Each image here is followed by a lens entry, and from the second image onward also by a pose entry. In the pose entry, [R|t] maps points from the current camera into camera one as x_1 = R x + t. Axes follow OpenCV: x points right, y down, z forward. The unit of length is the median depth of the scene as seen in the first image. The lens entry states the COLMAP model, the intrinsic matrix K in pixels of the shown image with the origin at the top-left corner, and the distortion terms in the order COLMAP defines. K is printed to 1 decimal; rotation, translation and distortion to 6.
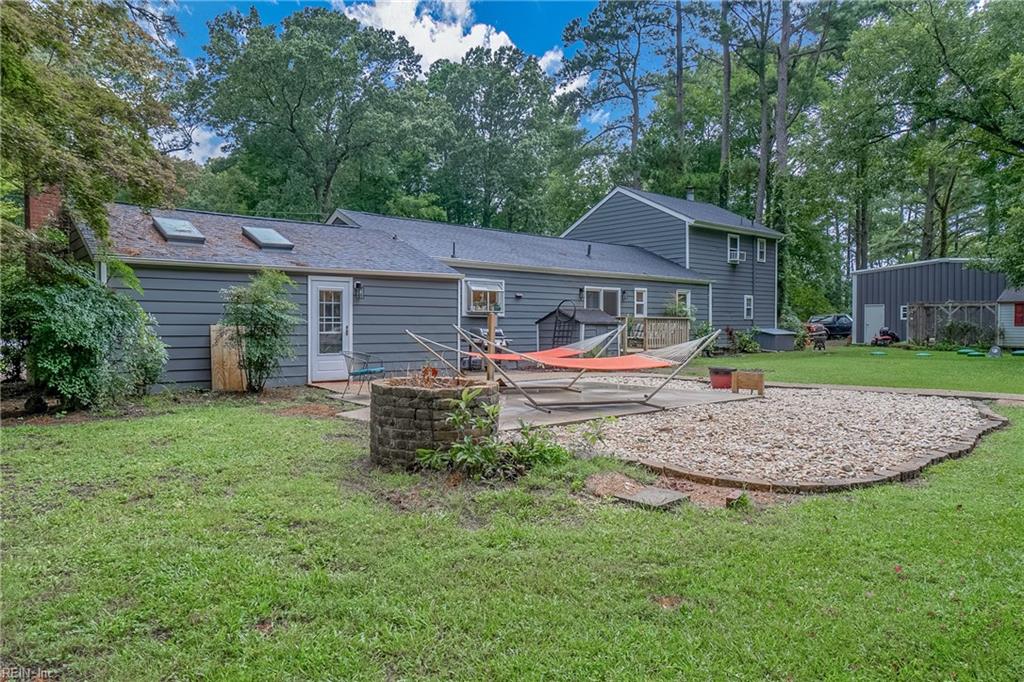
lens RADIAL K [[674.3, 0, 504.4], [0, 674.3, 337.3], [0, 0, 1]] dist [0.002321, -0.002579]
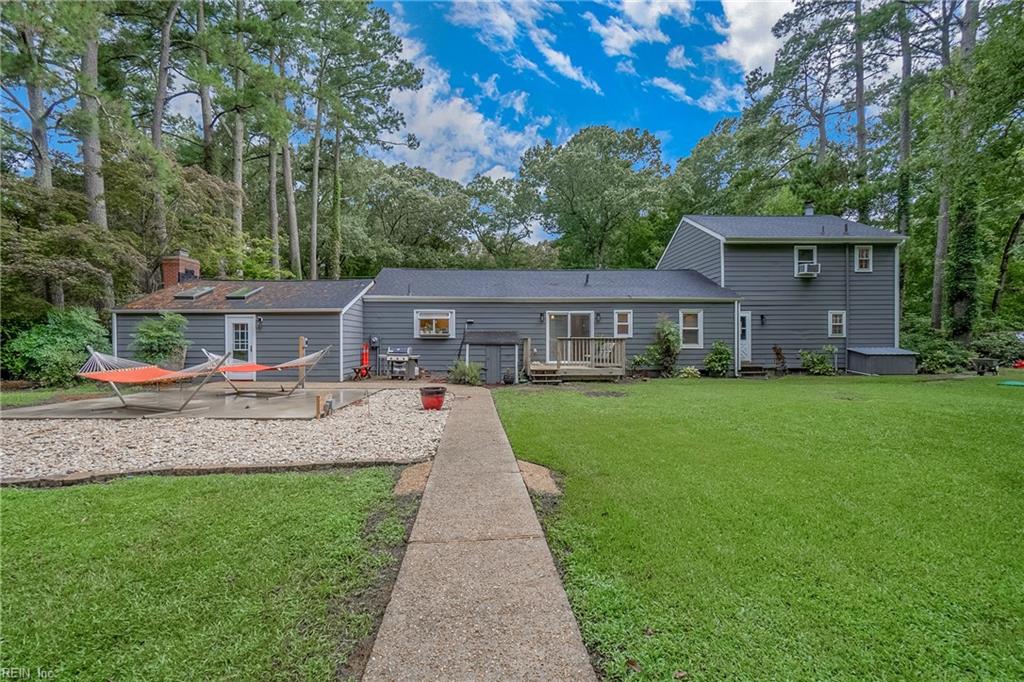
lens RADIAL K [[450.9, 0, 513.1], [0, 450.9, 347.2], [0, 0, 1]] dist [0.004253, 0.000264]
pose [[0.777033, 0.005384, -0.629436, 0.470749], [-0.009977, 0.999943, -0.003764, -0.008470], [0.629380, 0.009205, 0.777043, 0.303938]]
